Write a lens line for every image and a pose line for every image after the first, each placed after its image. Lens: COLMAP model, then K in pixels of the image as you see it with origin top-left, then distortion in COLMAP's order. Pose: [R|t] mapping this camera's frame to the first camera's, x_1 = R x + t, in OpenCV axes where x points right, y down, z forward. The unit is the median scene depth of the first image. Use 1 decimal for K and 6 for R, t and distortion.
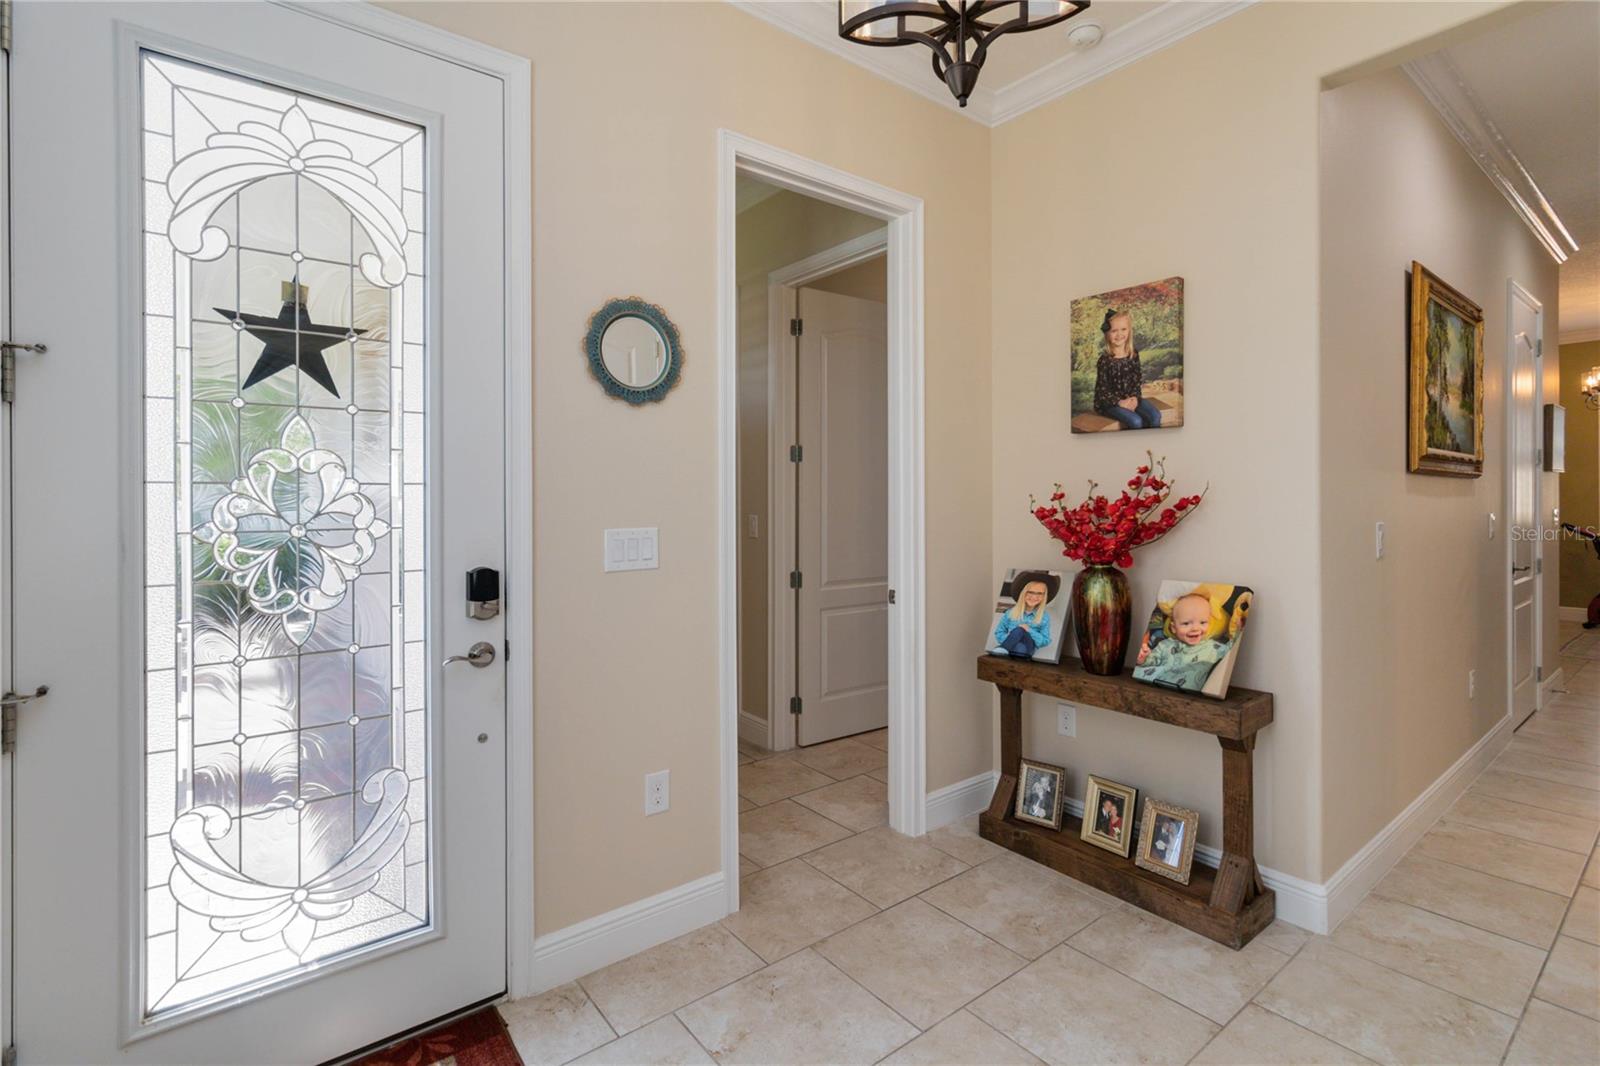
lens RADIAL K [[740.9, 0, 795.7], [0, 740.9, 496.7], [0, 0, 1]] dist [-0.000693, 0.000149]
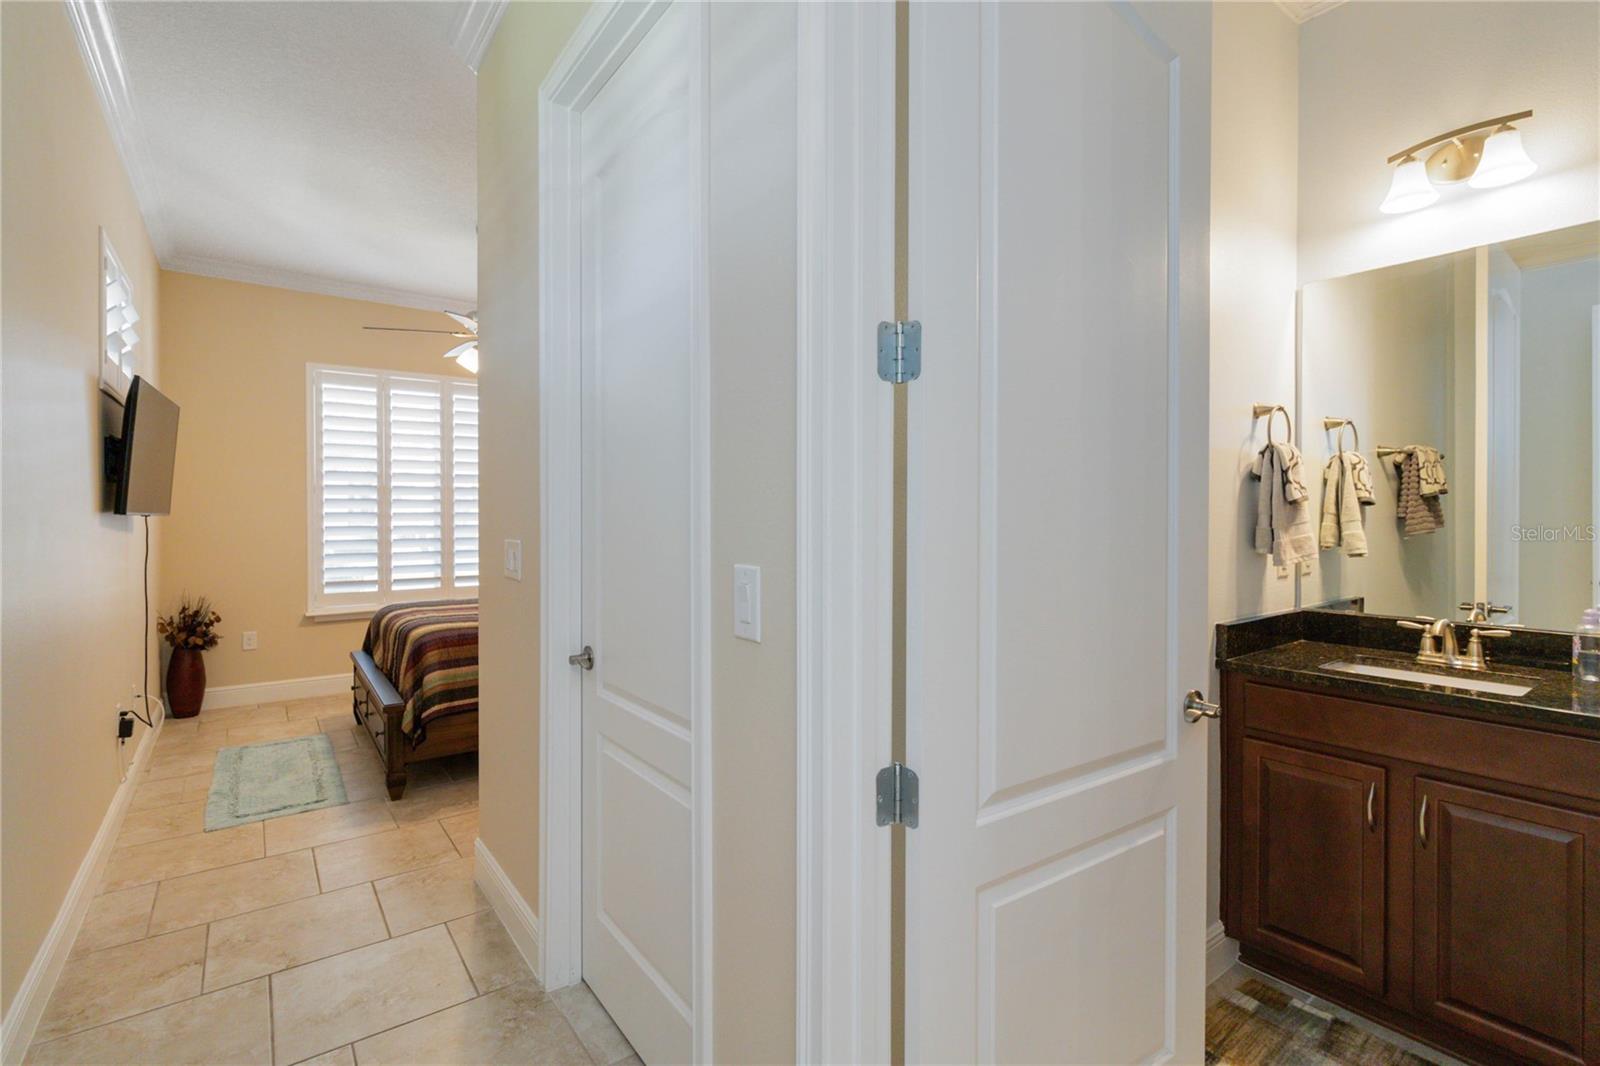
lens RADIAL K [[756.1, 0, 800.1], [0, 756.1, 516.7], [0, 0, 1]] dist [-0.002844, 0.000584]
pose [[0.999784, 0.001743, -0.020703, -0.046277], [-0.001605, 0.999976, 0.006706, 0.005067], [0.020714, -0.006671, 0.999763, 1.089911]]
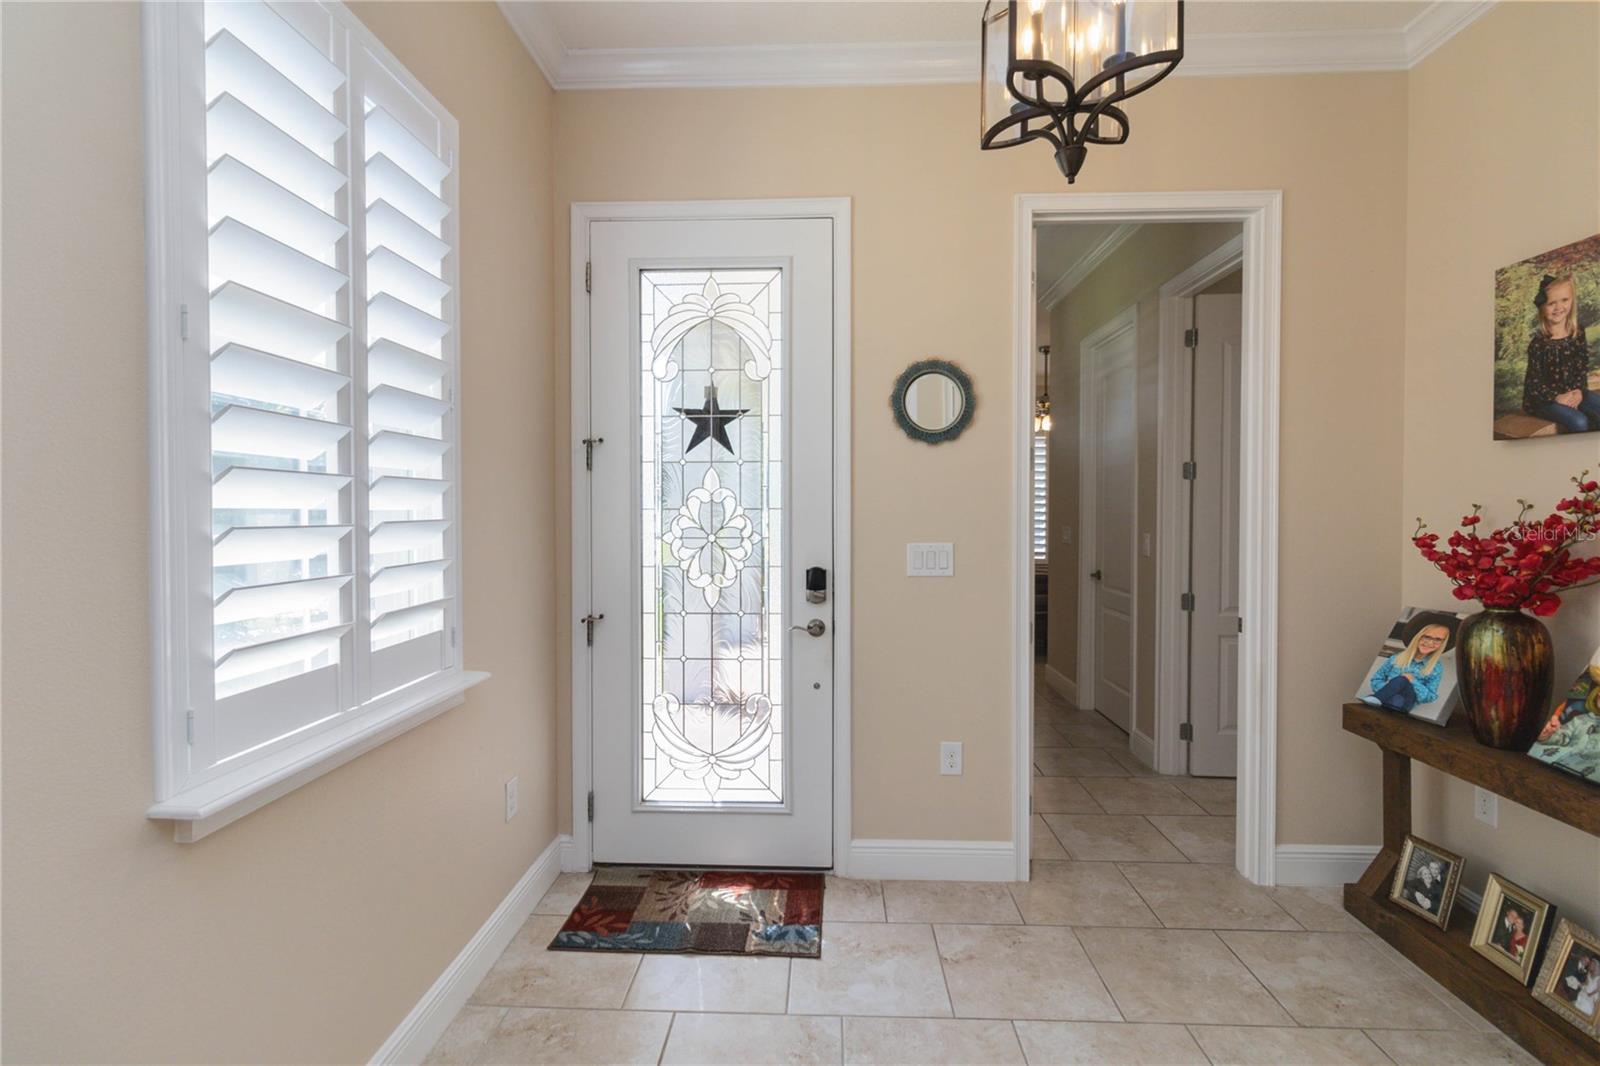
lens RADIAL K [[732.9, 0, 799.4], [0, 732.9, 521.1], [0, 0, 1]] dist [-0.001975, 0.000139]
pose [[0.763871, 0.013613, -0.645226, 0.347029], [-0.001866, 0.999820, 0.018886, -0.014765], [0.645367, -0.013222, 0.763758, -0.074835]]
